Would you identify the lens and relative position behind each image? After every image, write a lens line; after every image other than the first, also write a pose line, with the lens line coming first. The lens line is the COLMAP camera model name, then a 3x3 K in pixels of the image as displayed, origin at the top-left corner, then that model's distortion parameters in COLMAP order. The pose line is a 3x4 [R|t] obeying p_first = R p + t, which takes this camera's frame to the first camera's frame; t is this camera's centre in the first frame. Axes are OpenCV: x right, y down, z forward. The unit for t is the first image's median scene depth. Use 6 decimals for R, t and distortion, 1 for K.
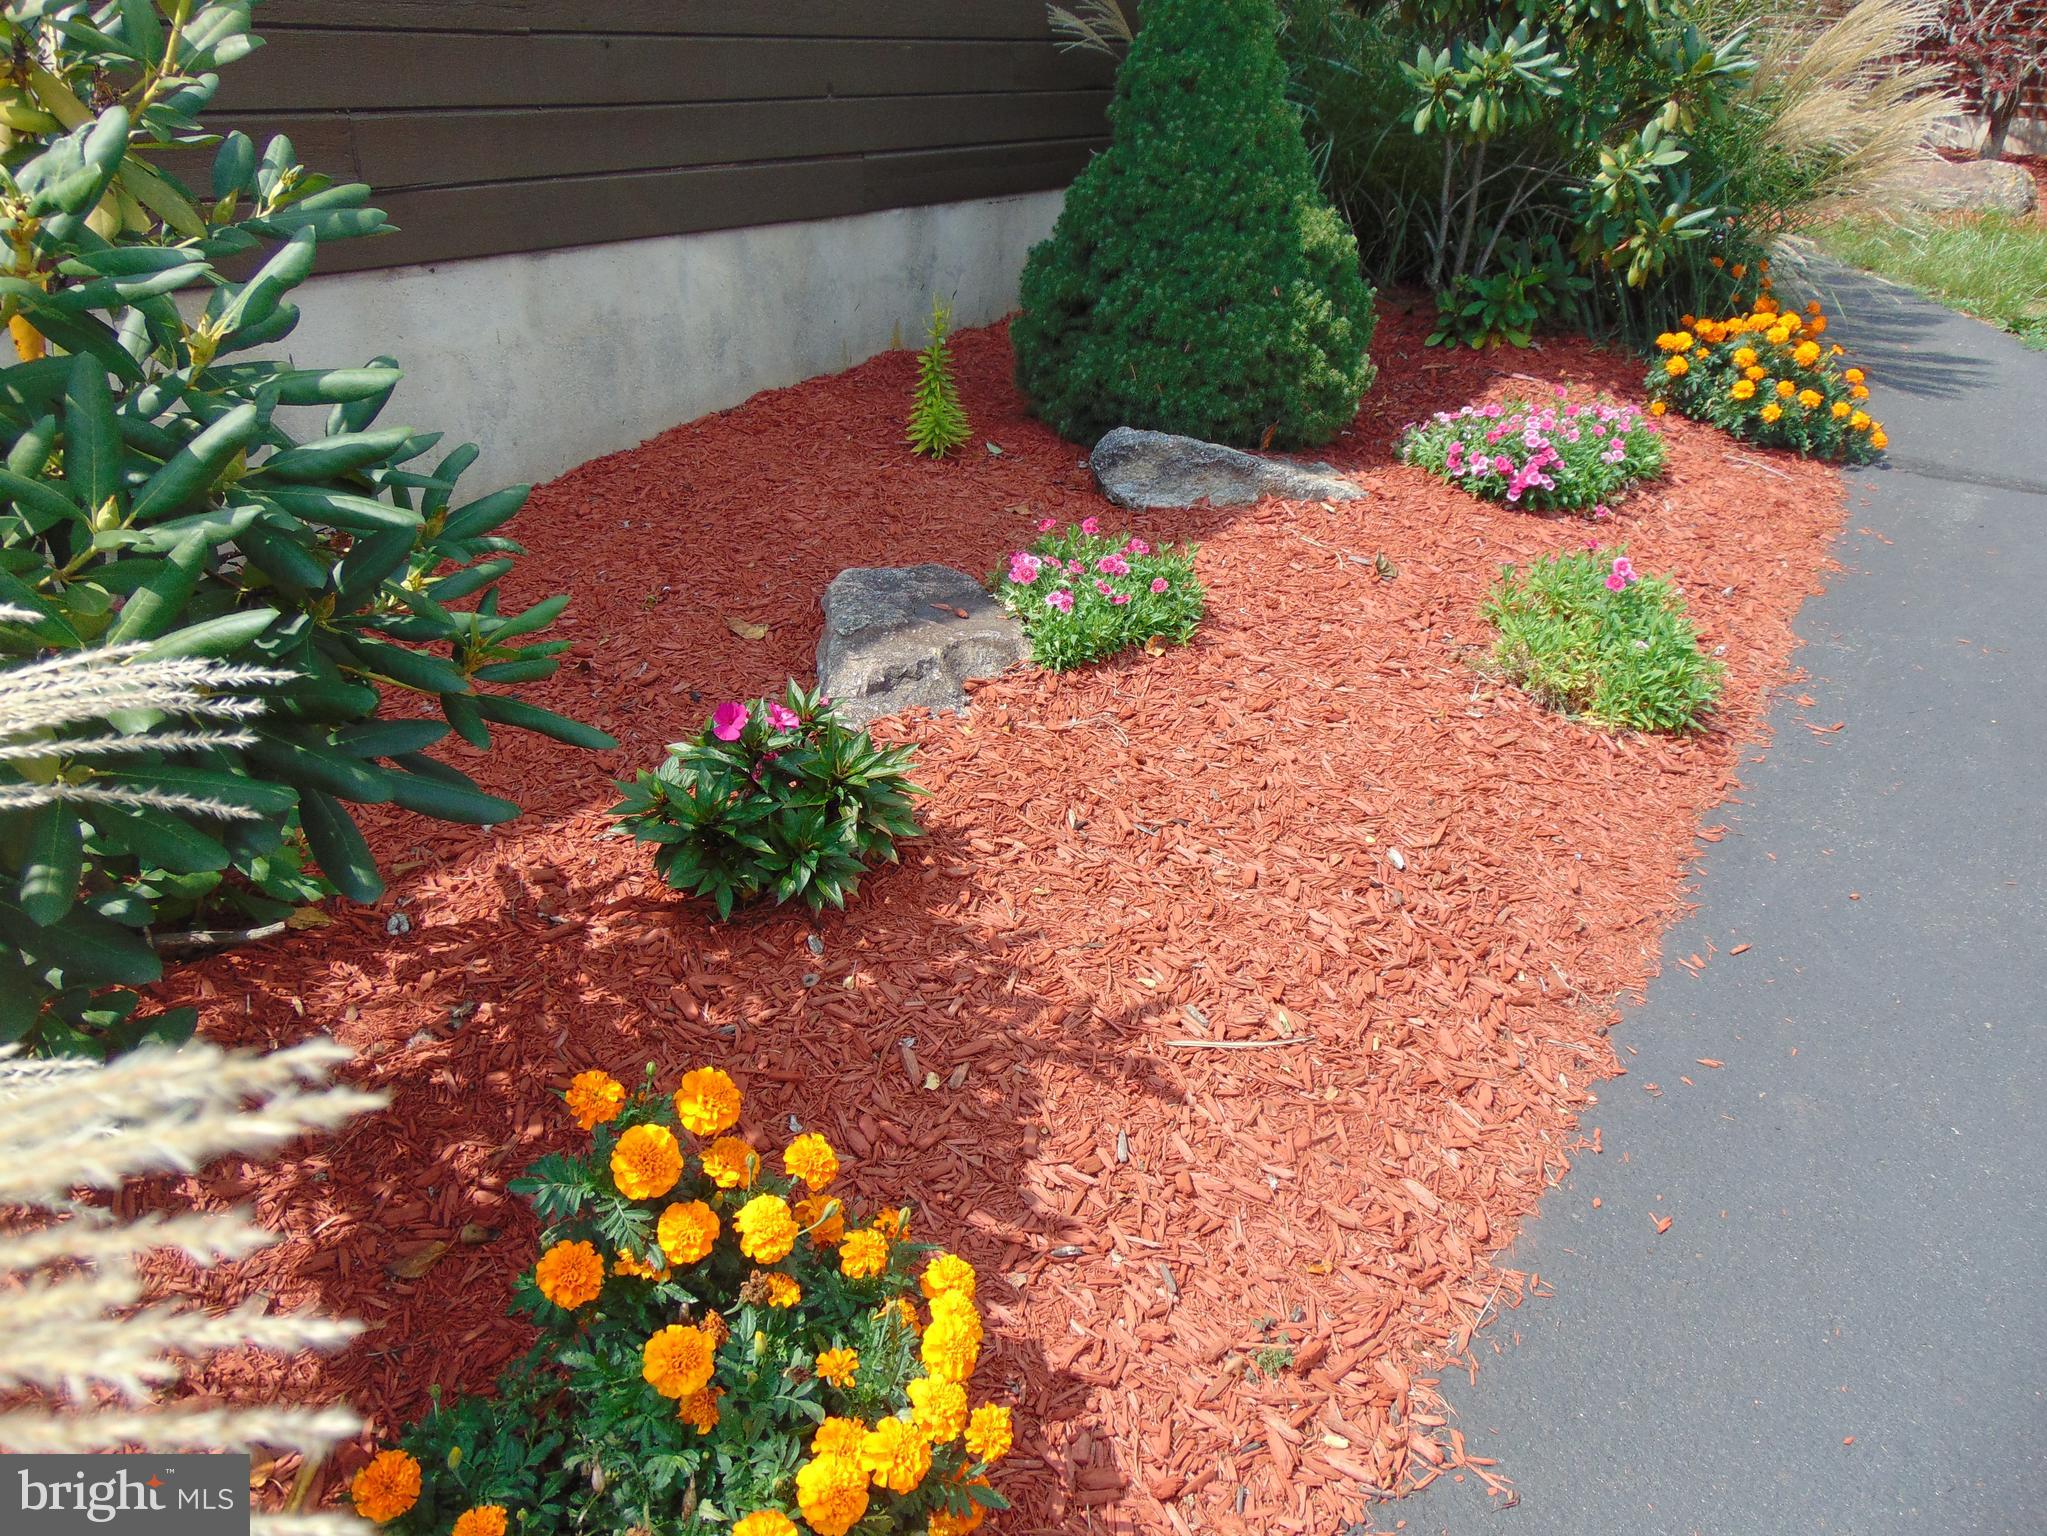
lens RADIAL K [[1449.3, 0, 1023.5], [0, 1449.3, 768.0], [0, 0, 1]] dist [-0.061960, 0.076747]
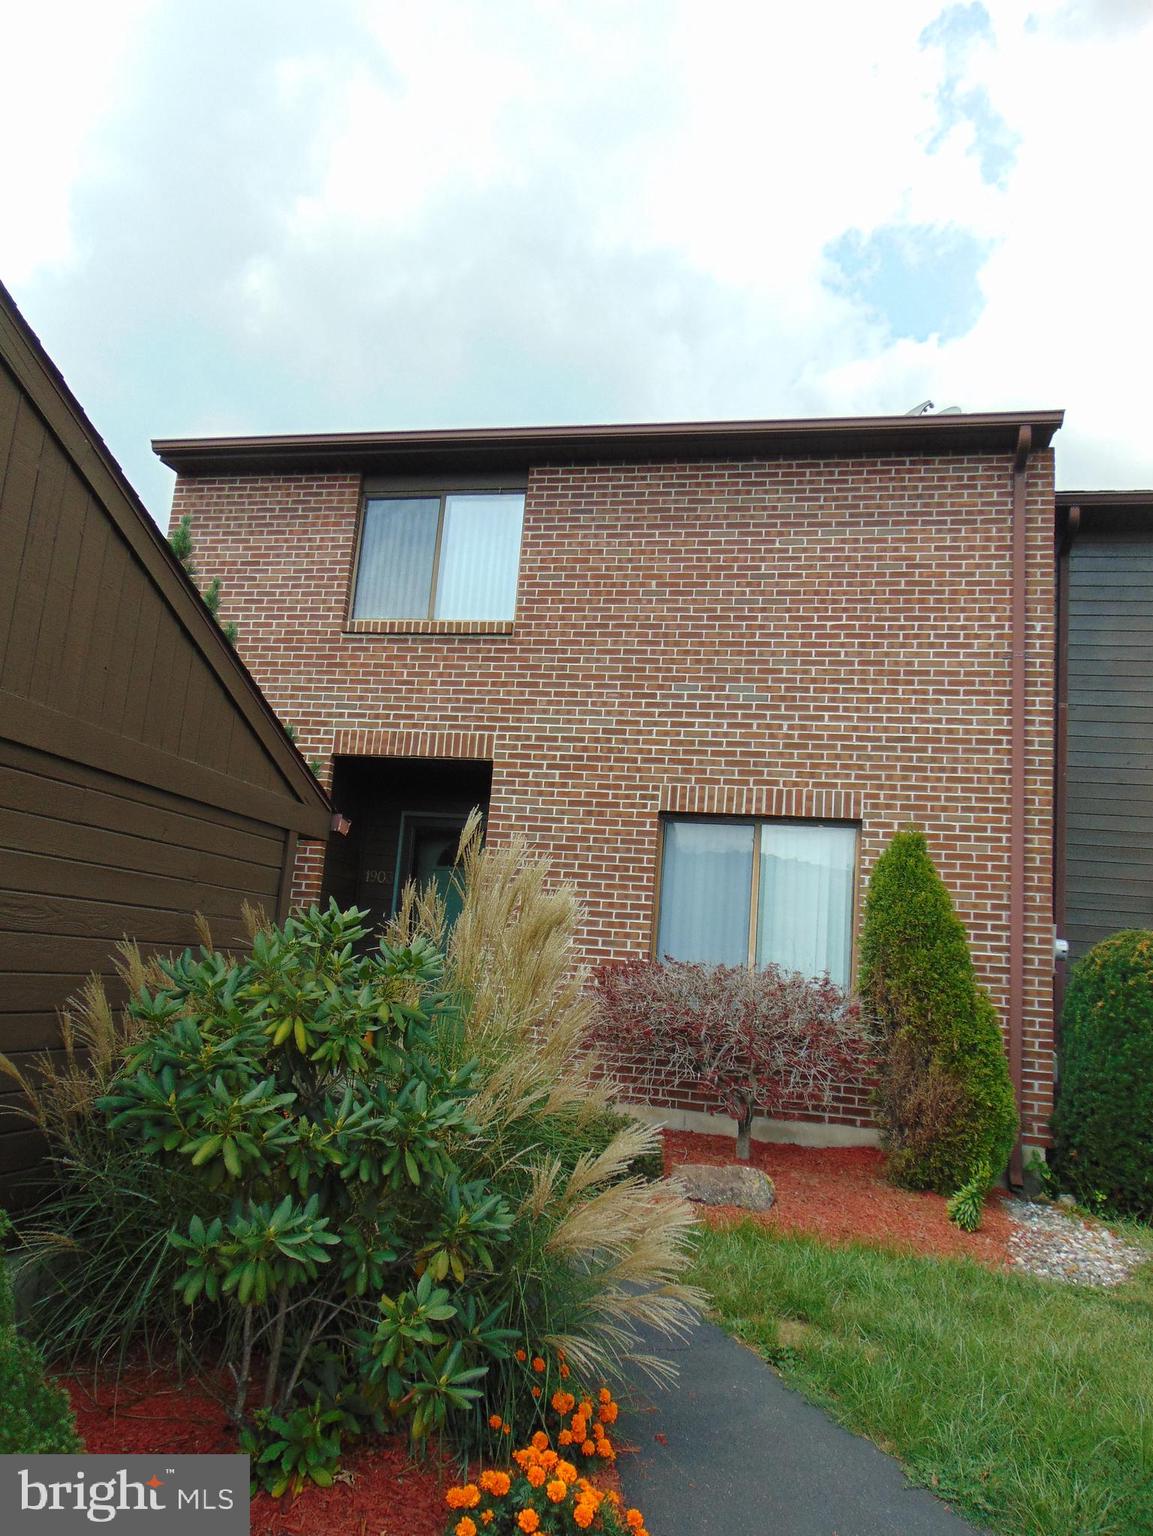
lens RADIAL K [[1087.5, 0, 576.5], [0, 1087.5, 768.0], [0, 0, 1]] dist [-0.061960, 0.076747]
pose [[0.927001, 0.118642, 0.355800, 0.401225], [0.123682, 0.798885, -0.588630, -0.499898], [-0.354079, 0.589666, 0.725894, 0.287035]]
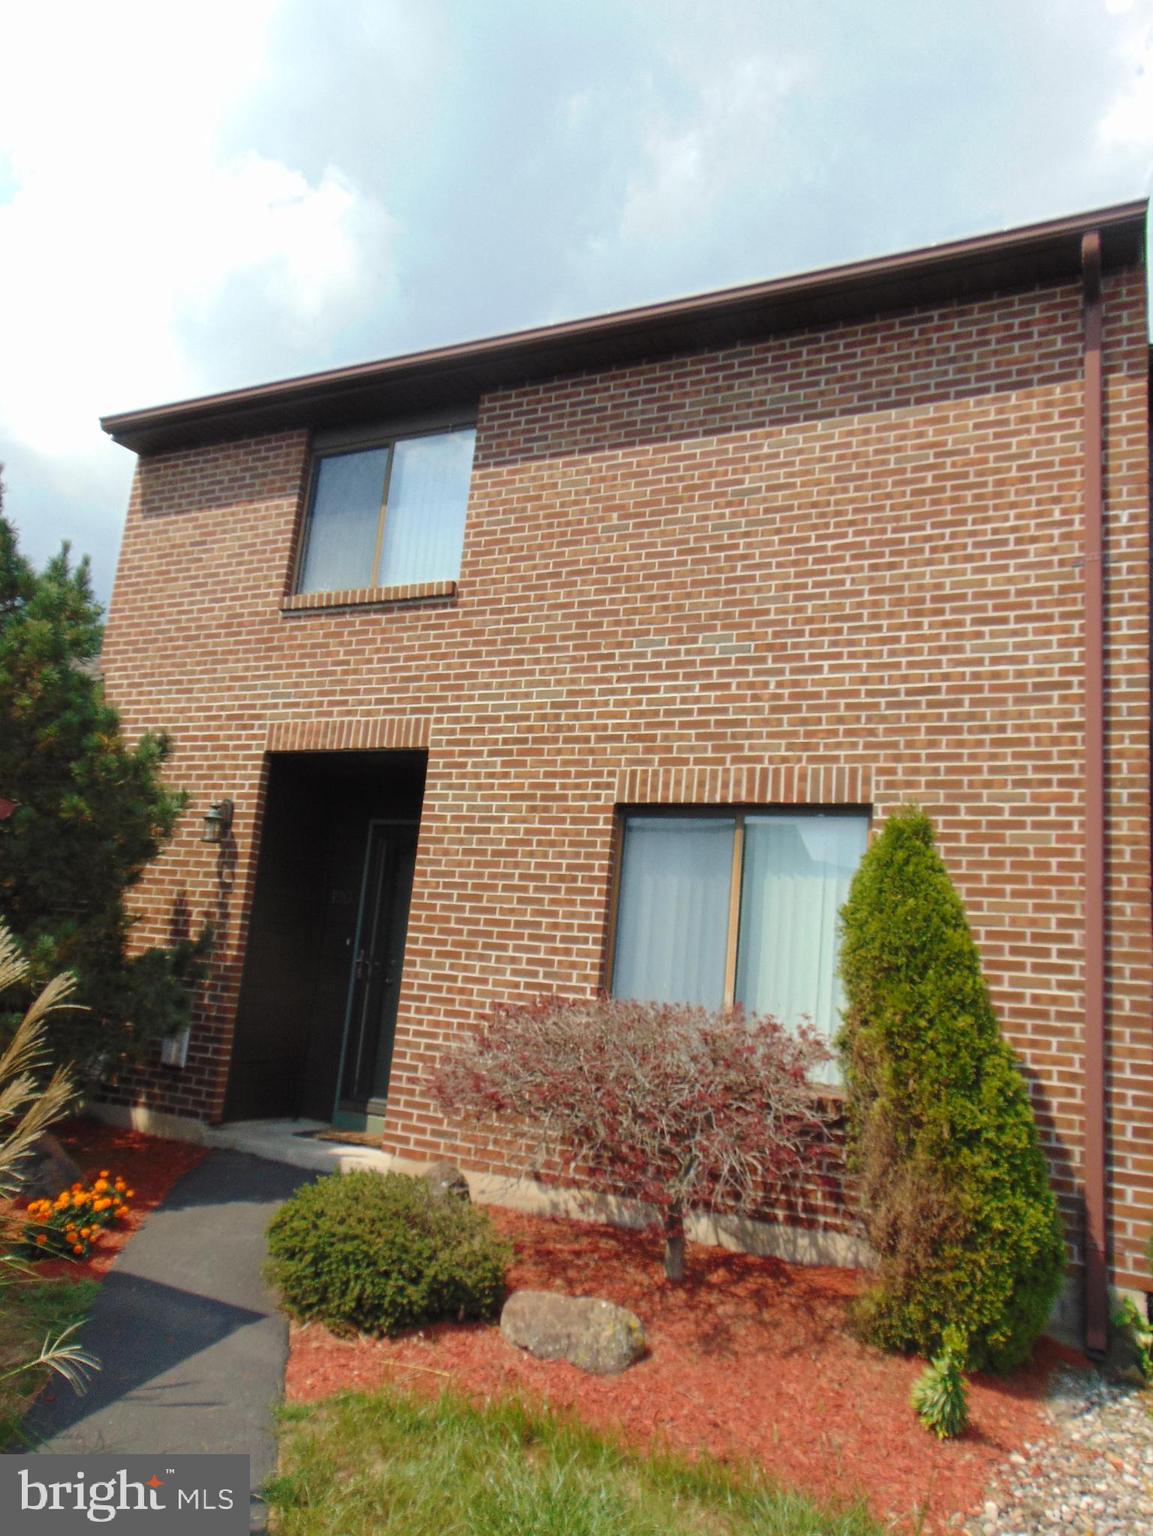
lens RADIAL K [[1108.7, 0, 576.5], [0, 1108.7, 768.0], [0, 0, 1]] dist [-0.042656, 0.054756]
pose [[0.986282, 0.094760, 0.135163, 1.832783], [0.011938, 0.775726, -0.630957, -0.844710], [-0.164639, 0.623915, 0.763953, 0.822931]]
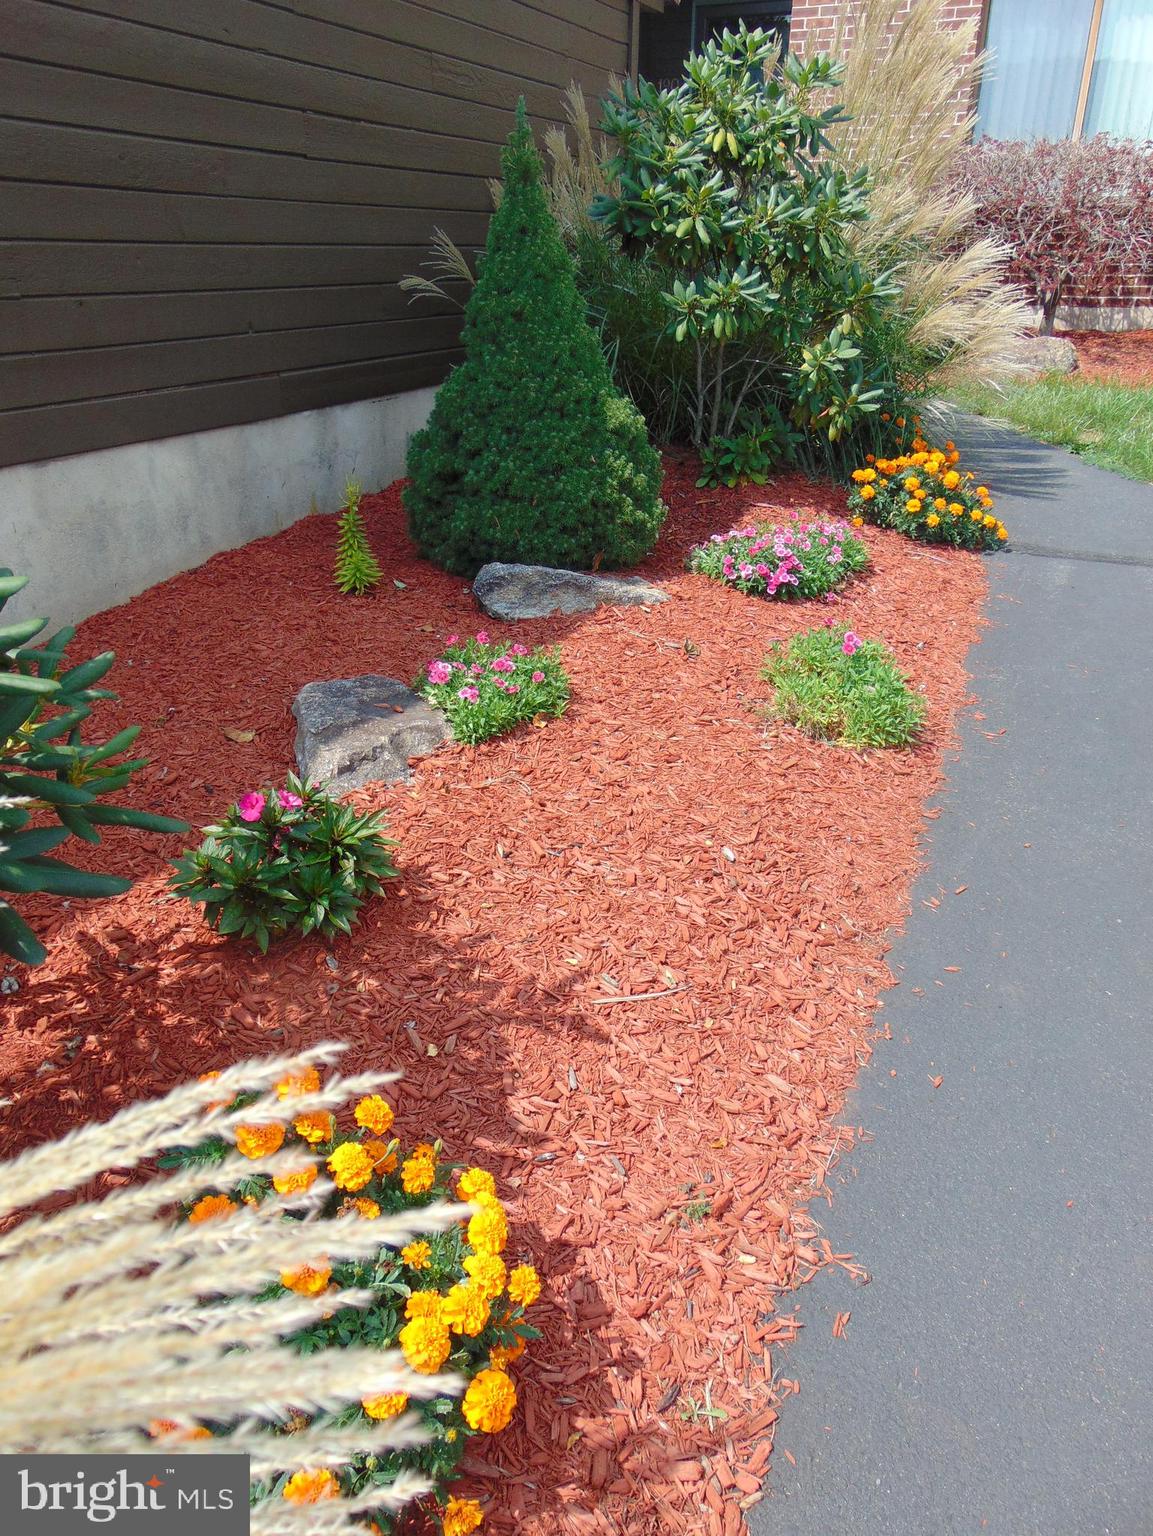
lens RADIAL K [[1087.5, 0, 576.5], [0, 1087.5, 768.0], [0, 0, 1]] dist [-0.061960, 0.076747]
pose [[0.984523, -0.095610, 0.146880, -0.041939], [0.100449, 0.994606, -0.025871, -0.009906], [-0.143615, 0.040224, 0.988816, -0.048583]]
